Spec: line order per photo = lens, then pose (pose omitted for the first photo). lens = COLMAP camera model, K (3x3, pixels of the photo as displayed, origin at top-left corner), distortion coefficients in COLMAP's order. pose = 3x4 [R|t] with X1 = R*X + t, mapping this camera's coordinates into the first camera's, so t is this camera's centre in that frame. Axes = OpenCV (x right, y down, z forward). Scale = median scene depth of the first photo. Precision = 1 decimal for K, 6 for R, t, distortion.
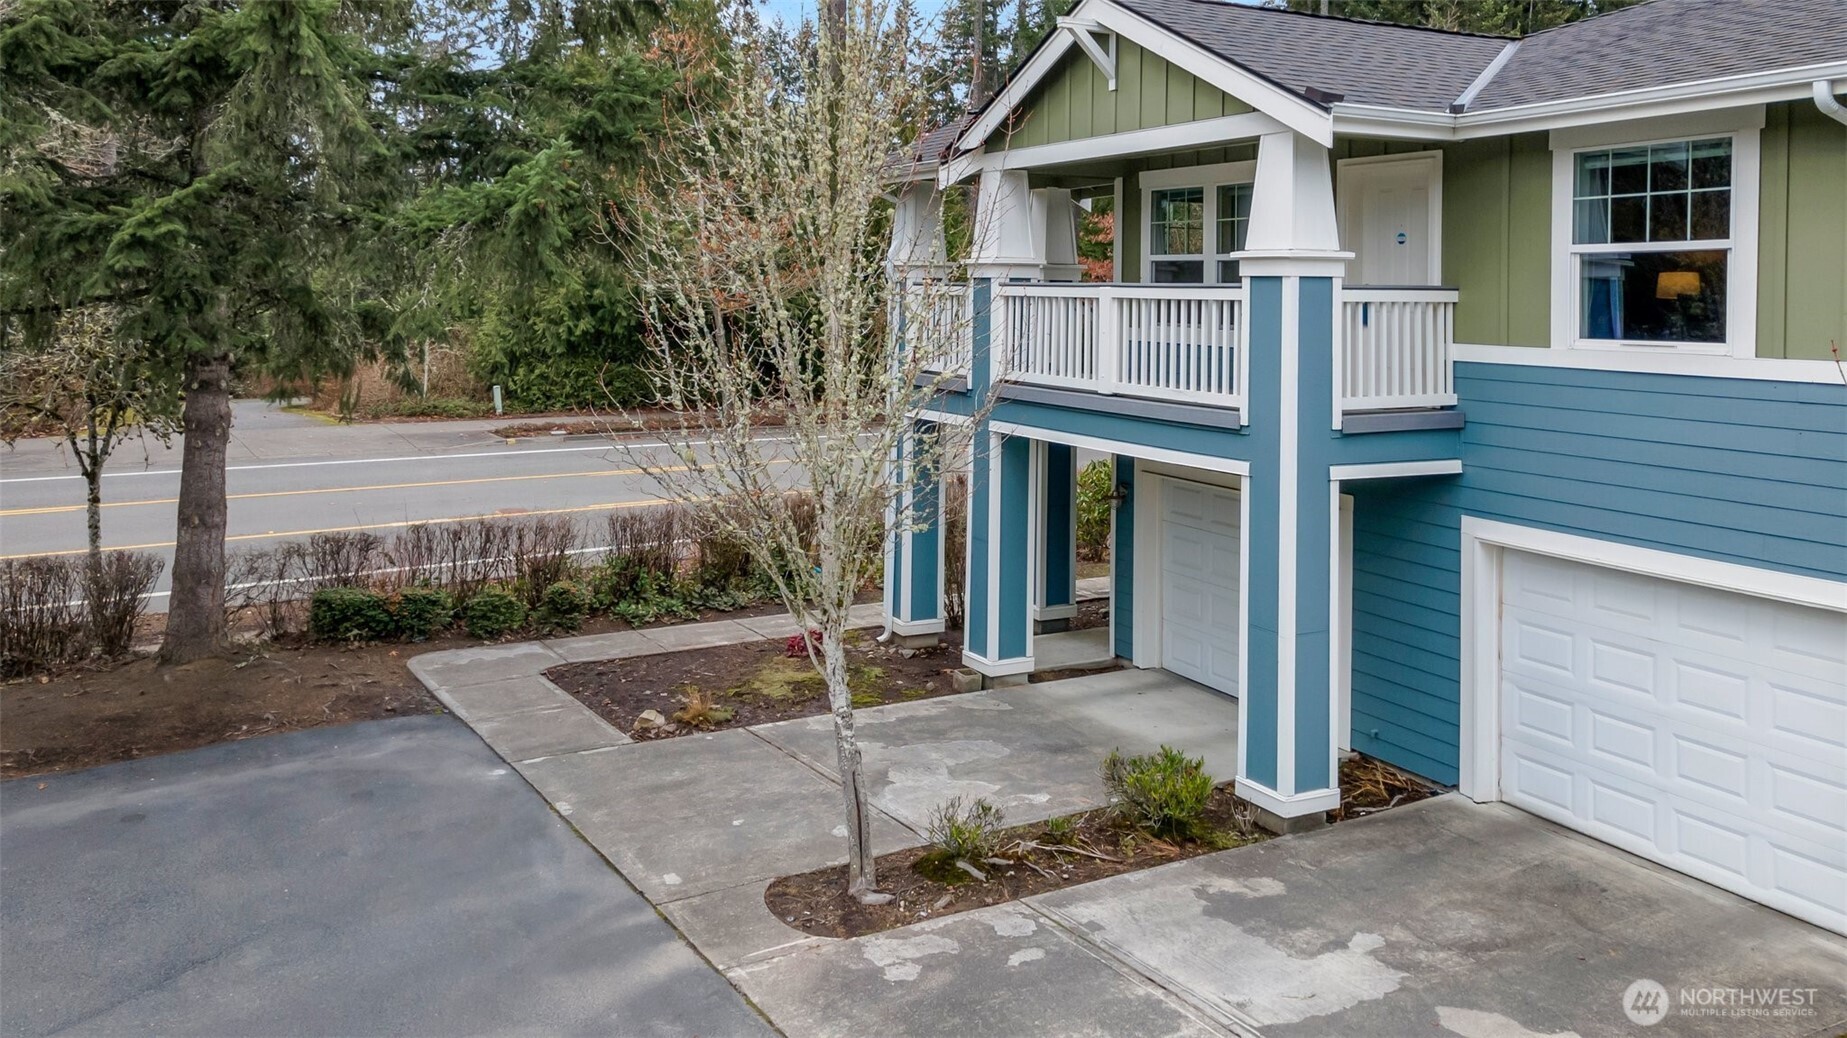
lens RADIAL K [[1344.0, 0, 923.5], [0, 1344.0, 519.0], [0, 0, 1]] dist [0.002328, 0.000448]
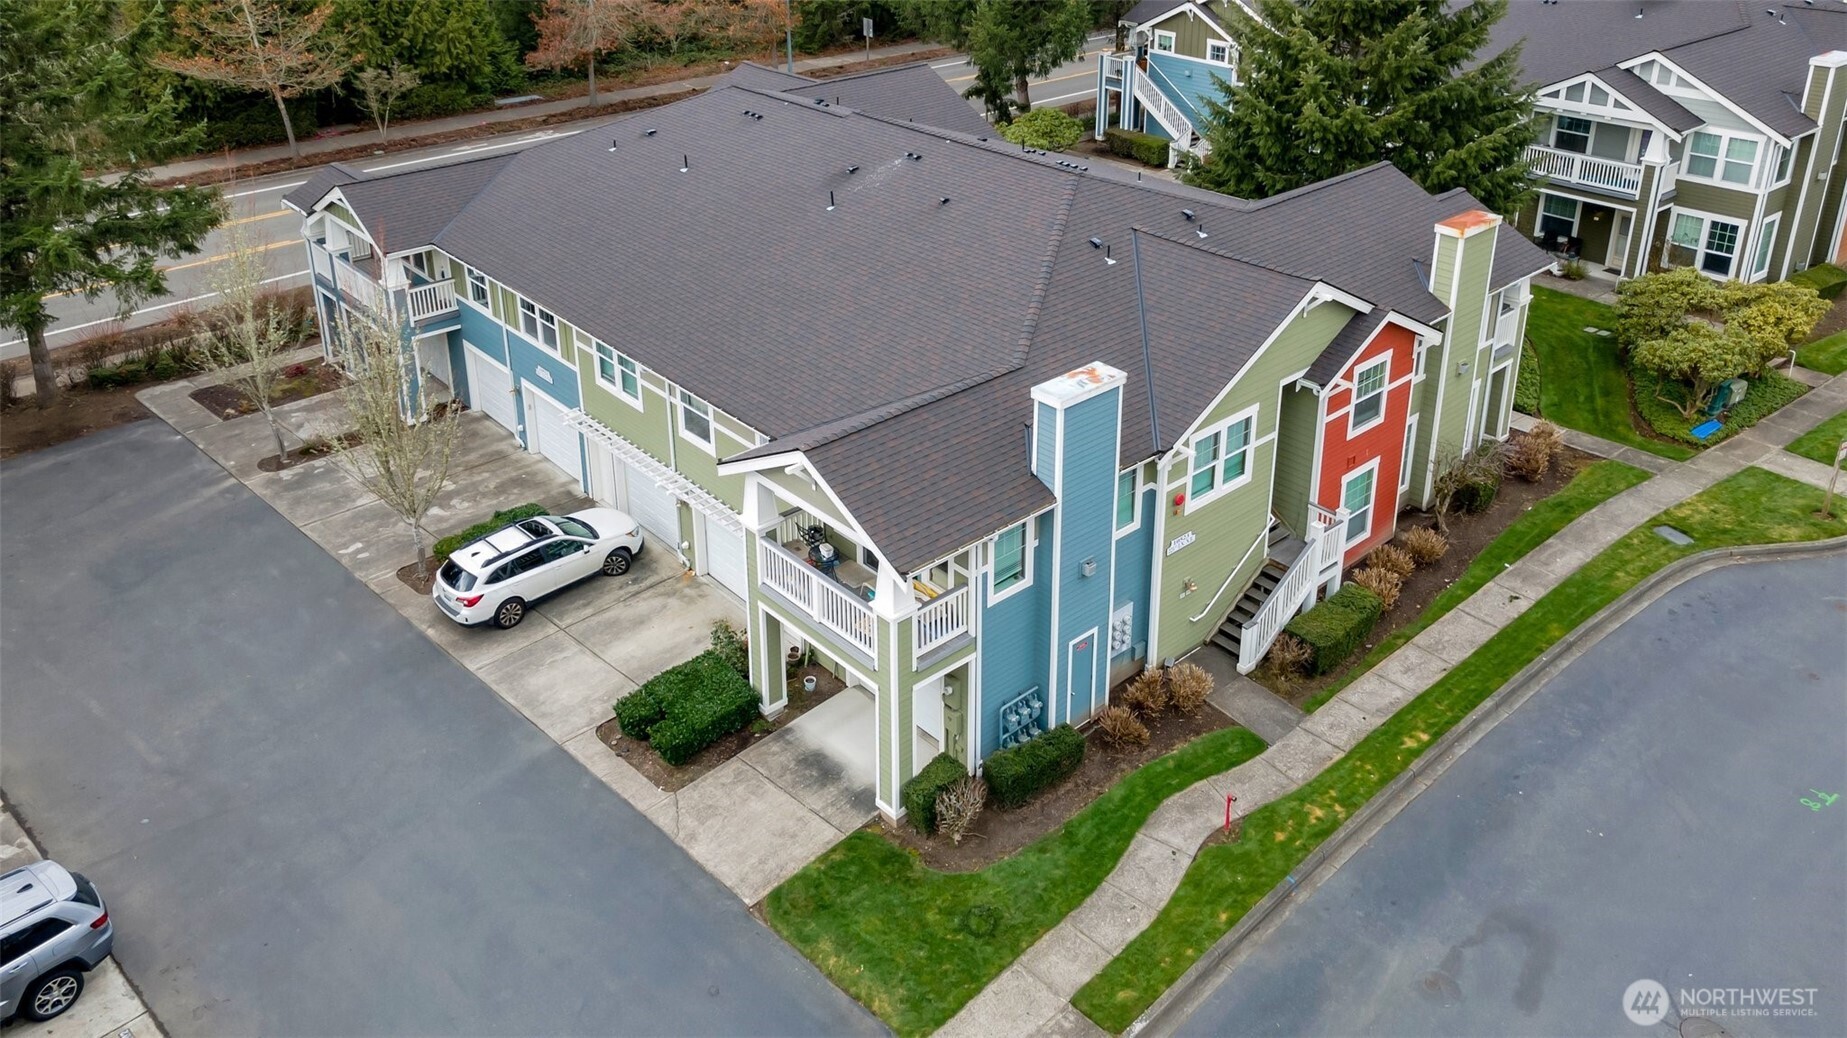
lens RADIAL K [[1344.0, 0, 923.5], [0, 1344.0, 519.0], [0, 0, 1]] dist [0.002328, 0.000448]
pose [[0.979103, -0.128112, 0.157941, 0.938936], [0.066812, 0.936156, 0.345177, -0.649587], [-0.192079, -0.327412, 0.925153, -2.499581]]
